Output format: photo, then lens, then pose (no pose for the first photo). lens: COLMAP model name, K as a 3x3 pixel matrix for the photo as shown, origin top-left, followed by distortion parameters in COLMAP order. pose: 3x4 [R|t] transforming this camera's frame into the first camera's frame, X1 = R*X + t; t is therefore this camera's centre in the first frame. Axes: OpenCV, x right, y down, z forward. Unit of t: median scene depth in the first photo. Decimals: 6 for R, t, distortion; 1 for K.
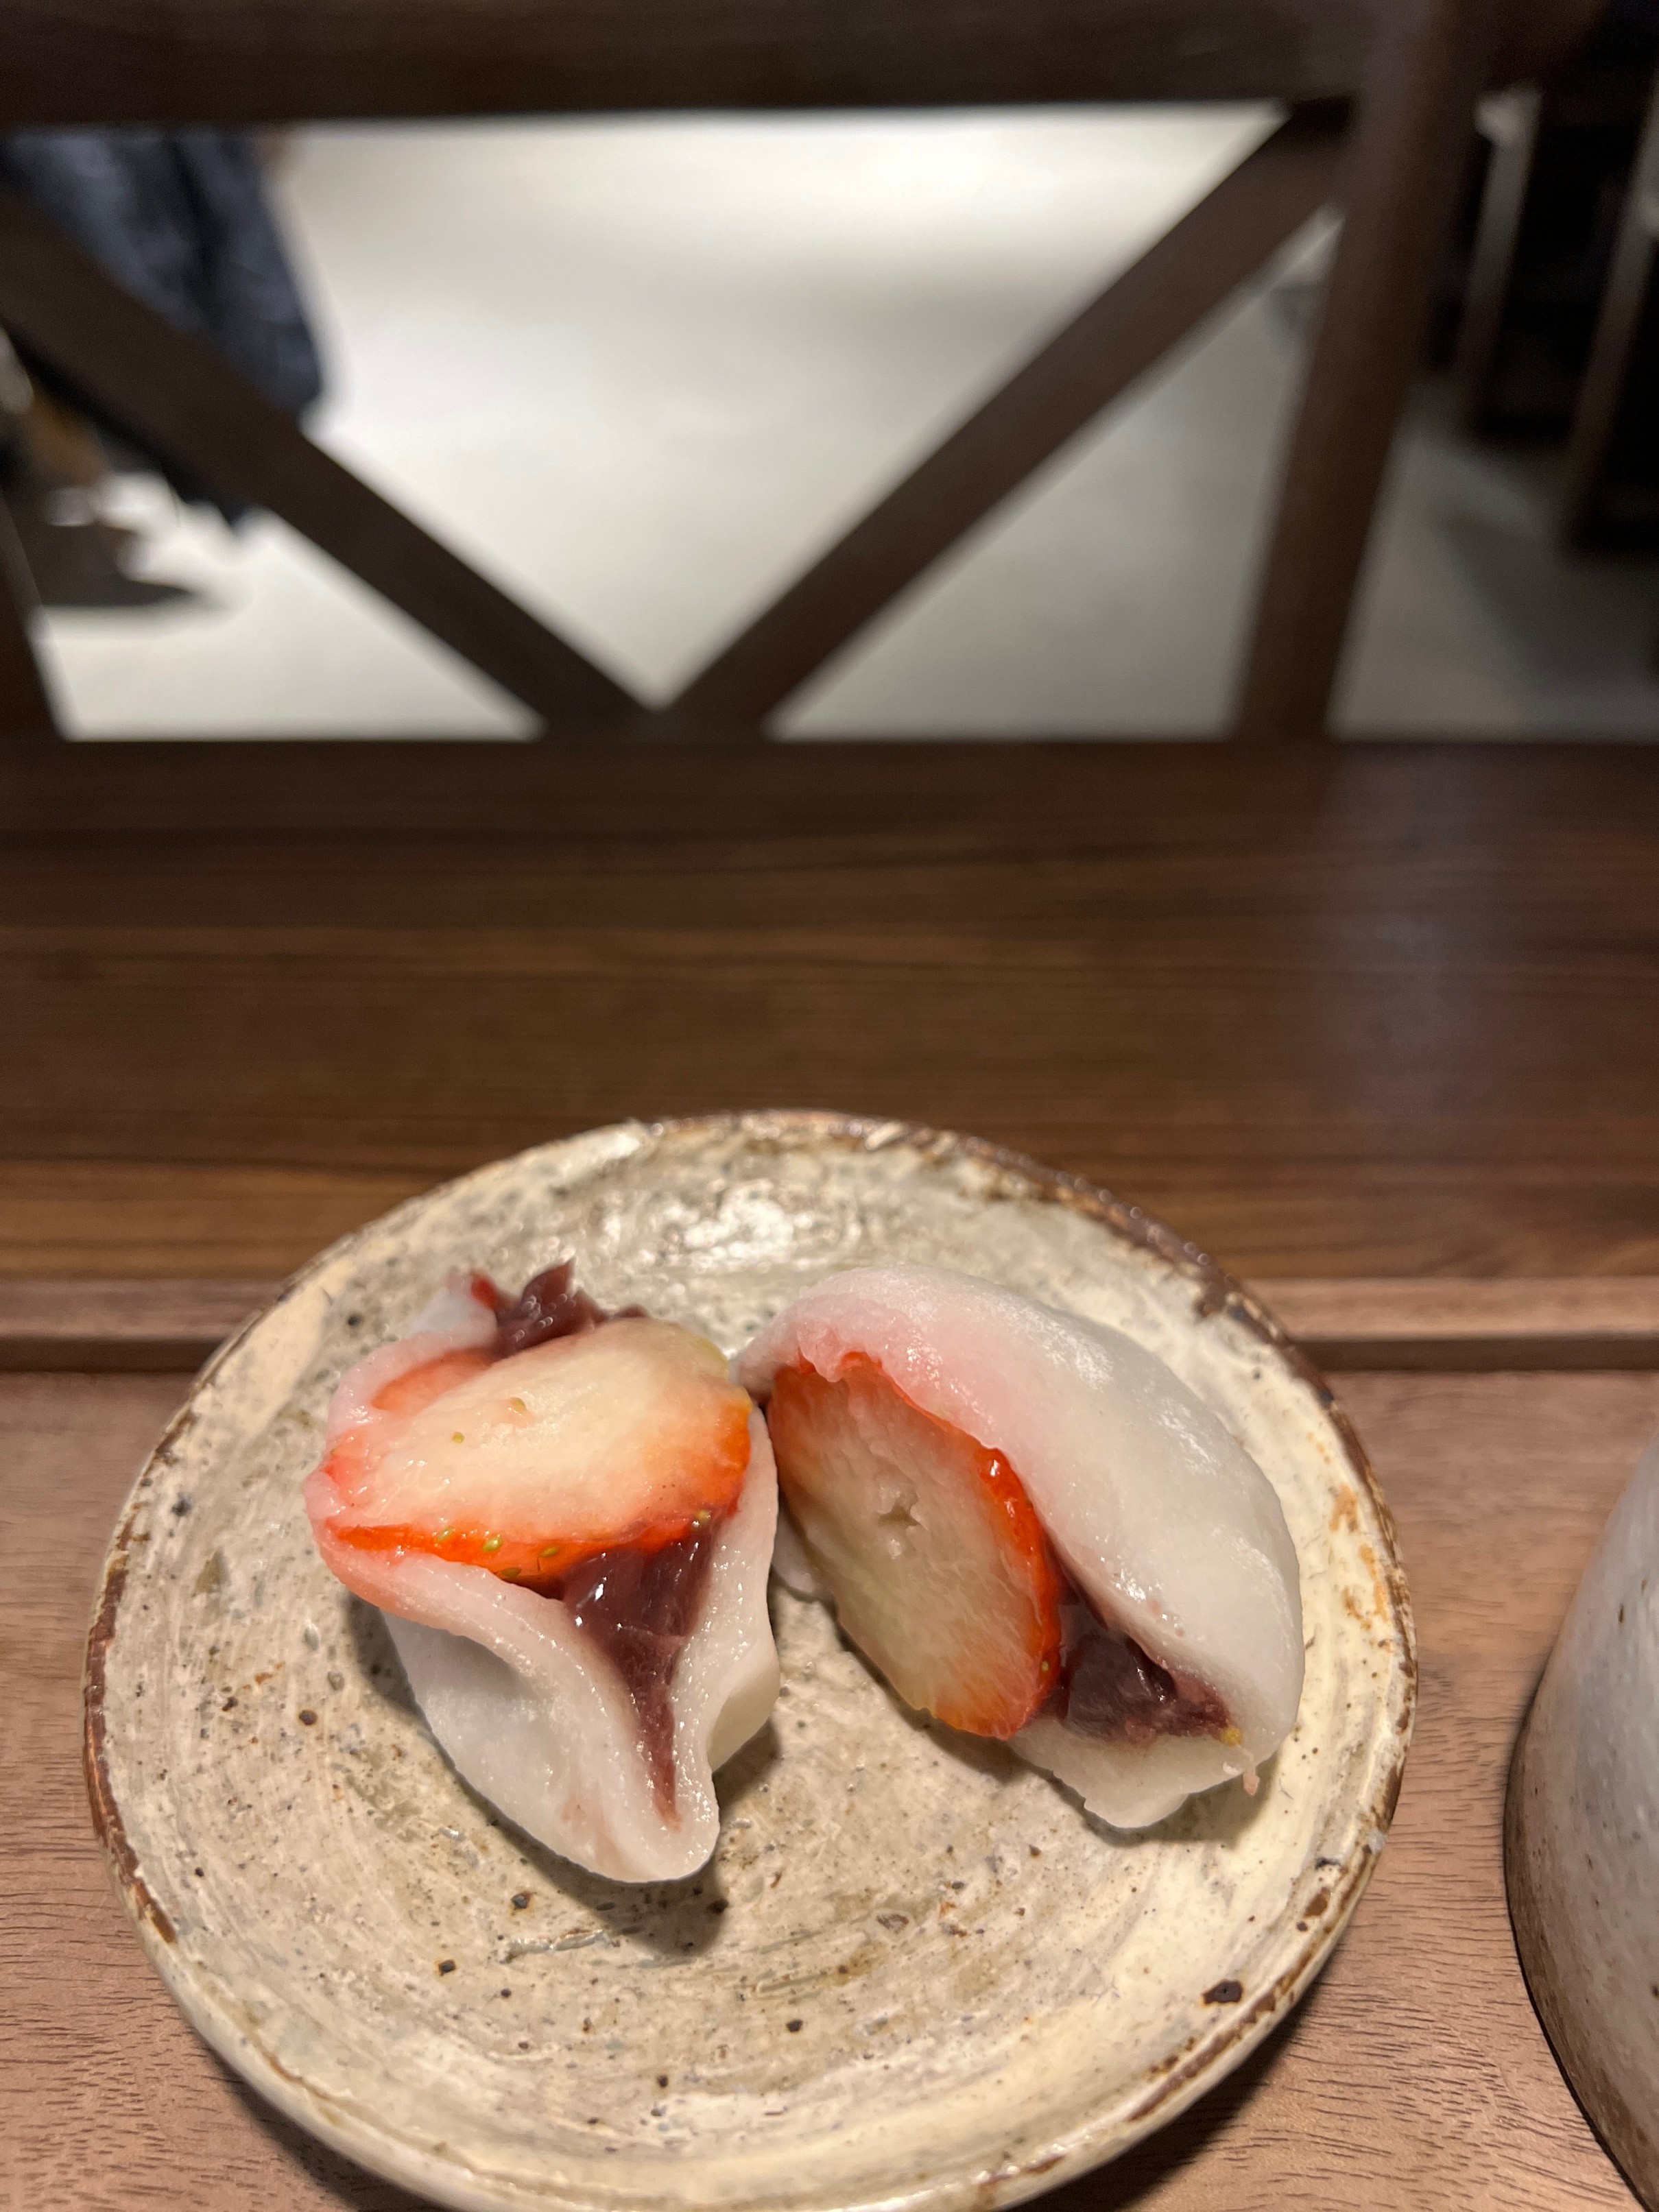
lens RADIAL K [[1742.3, 0, 819.4], [0, 1742.3, 1108.5], [0, 0, 1]] dist [0.001036, 0.004878]
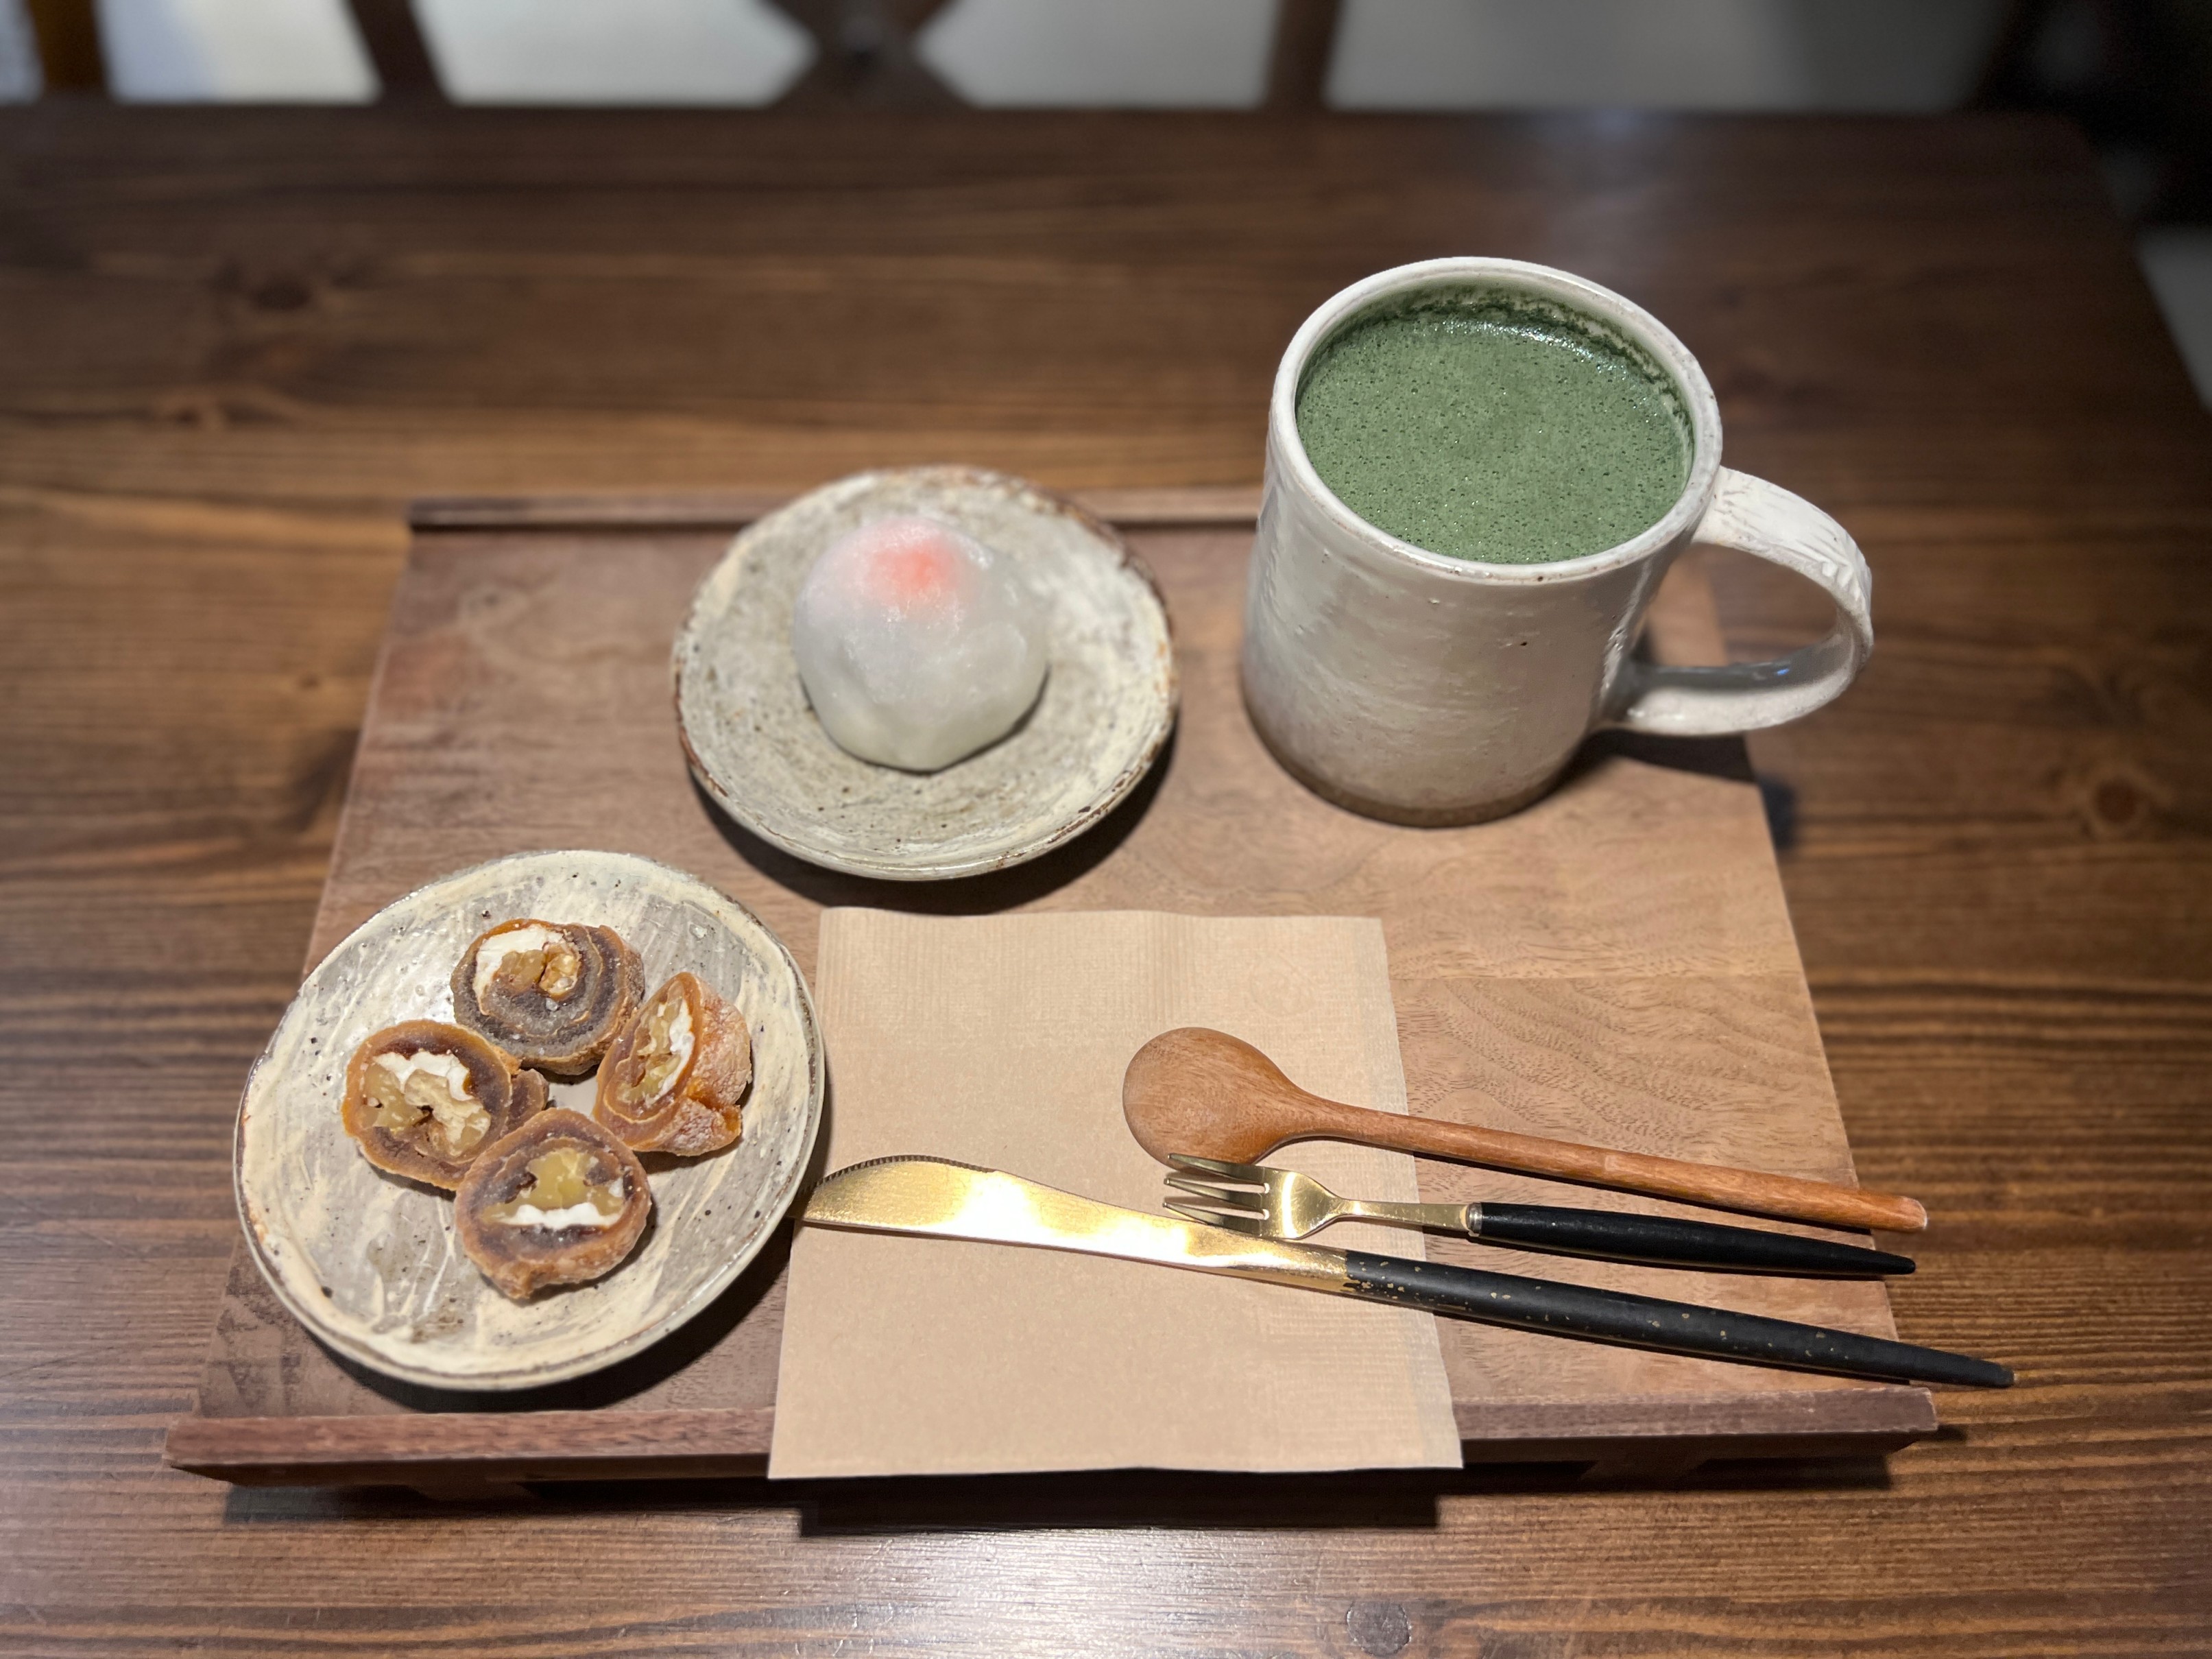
lens RADIAL K [[1677.8, 0, 1108.8], [0, 1677.8, 838.6], [0, 0, 1]] dist [0.031438, -0.055160]
pose [[0.999170, -0.002833, 0.040635, 0.128340], [-0.011384, 0.938409, 0.345339, -0.369835], [-0.039110, -0.345515, 0.937598, -1.435934]]
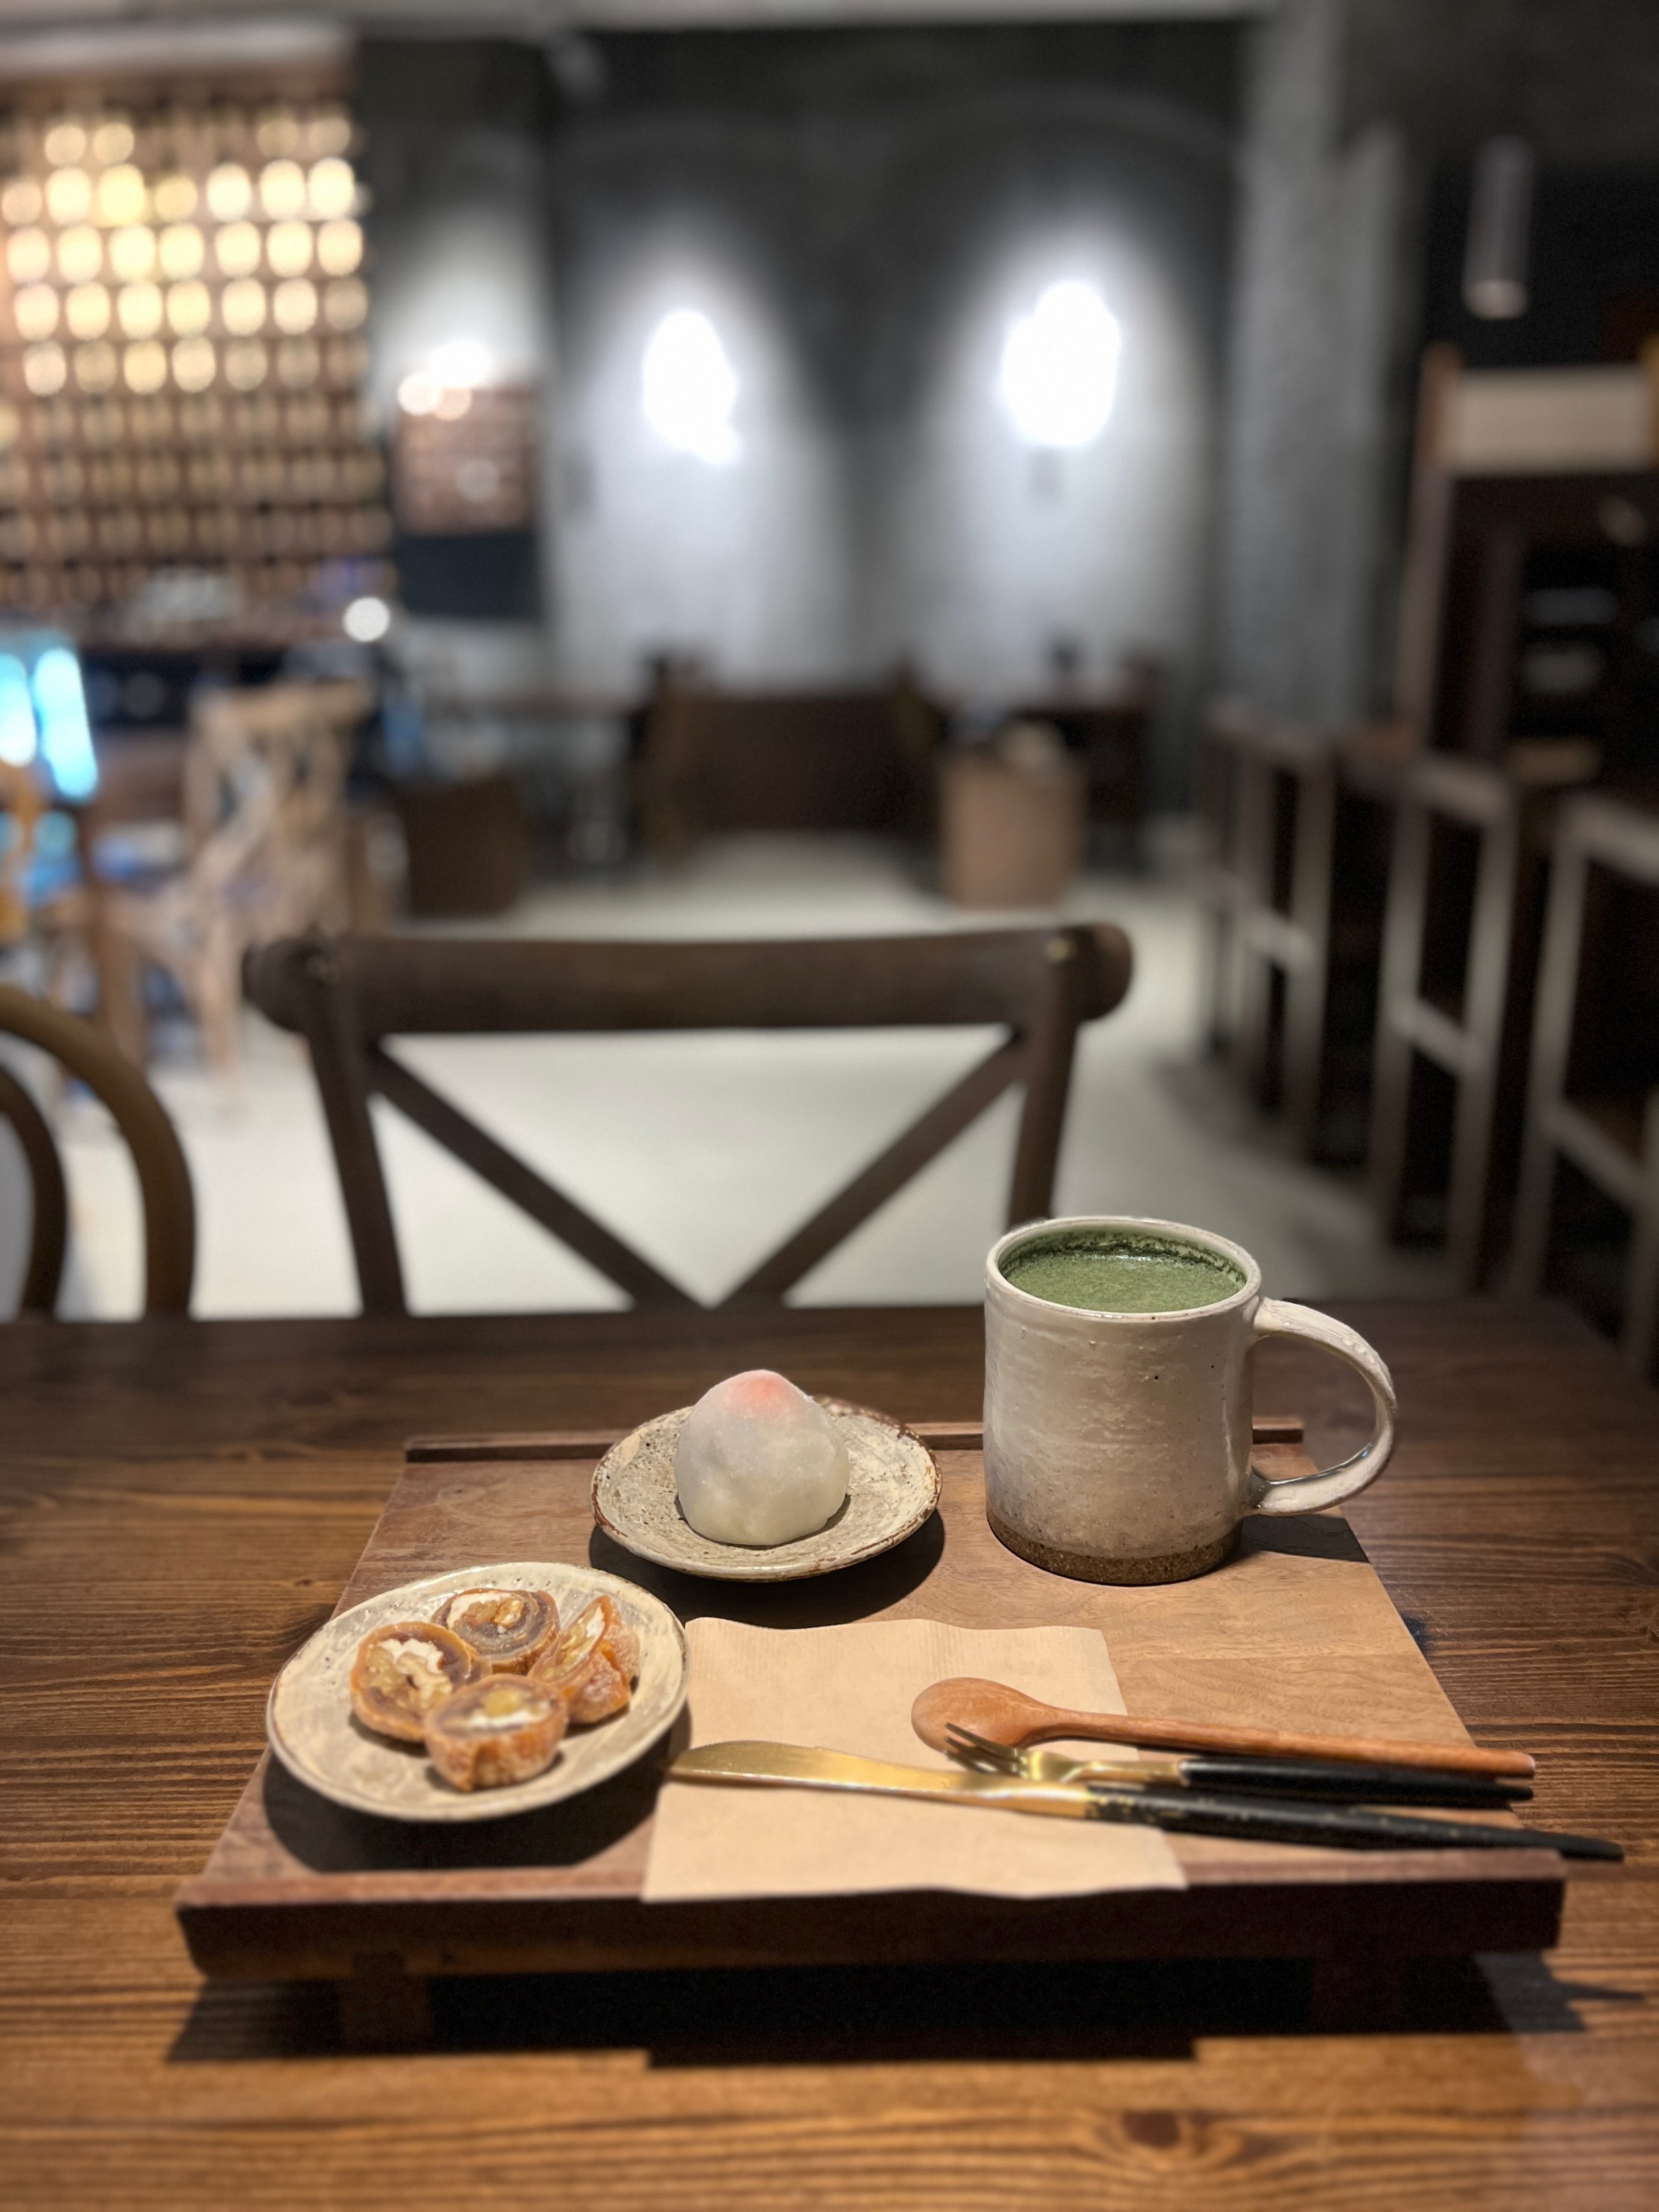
lens RADIAL K [[1677.8, 0, 836.5], [0, 1677.8, 1128.5], [0, 0, 1]] dist [0.031438, -0.055160]
pose [[0.999938, -0.005475, 0.009707, 0.080283], [0.008744, 0.925476, -0.378706, 0.935018], [-0.006910, 0.378768, 0.925466, -2.640430]]
